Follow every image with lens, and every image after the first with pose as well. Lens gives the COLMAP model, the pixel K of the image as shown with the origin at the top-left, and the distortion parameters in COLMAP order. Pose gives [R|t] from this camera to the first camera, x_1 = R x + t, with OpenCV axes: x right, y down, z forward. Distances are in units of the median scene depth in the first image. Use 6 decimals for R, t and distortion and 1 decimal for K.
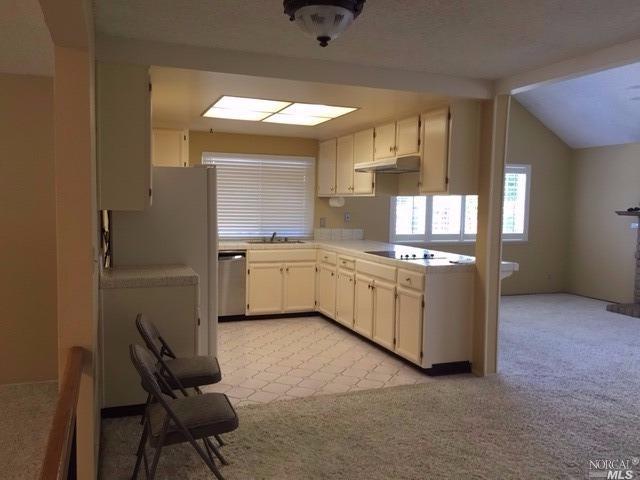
lens RADIAL K [[545.0, 0, 323.2], [0, 545.0, 240.1], [0, 0, 1]] dist [0.069378, -0.084505]
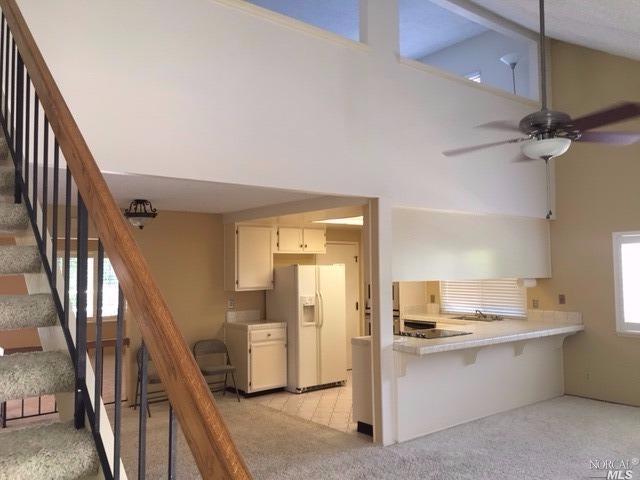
lens RADIAL K [[545.0, 0, 315.9], [0, 545.0, 241.3], [0, 0, 1]] dist [0.069378, -0.084505]
pose [[0.297522, -0.067476, -0.952328, 0.935507], [-0.050699, 0.994975, -0.086337, -0.042582], [0.953368, 0.073970, 0.292606, 0.363289]]
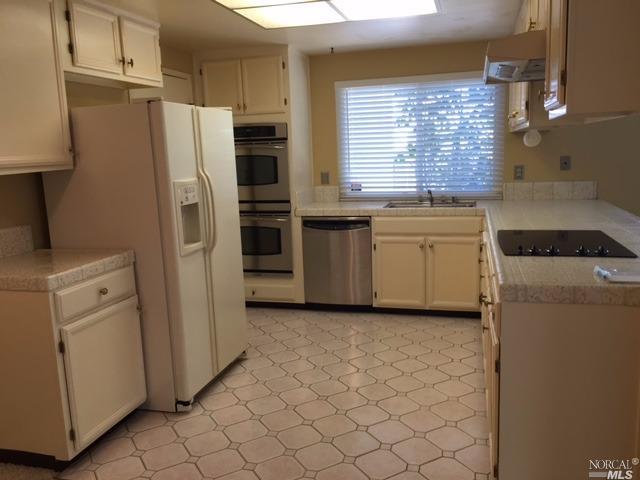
lens RADIAL K [[545.0, 0, 314.8], [0, 545.0, 242.0], [0, 0, 1]] dist [0.069378, -0.084505]
pose [[0.795437, 0.057199, -0.603332, 0.225644], [0.008233, 0.994424, 0.105131, -0.023488], [0.605981, -0.088592, 0.790531, 0.384525]]
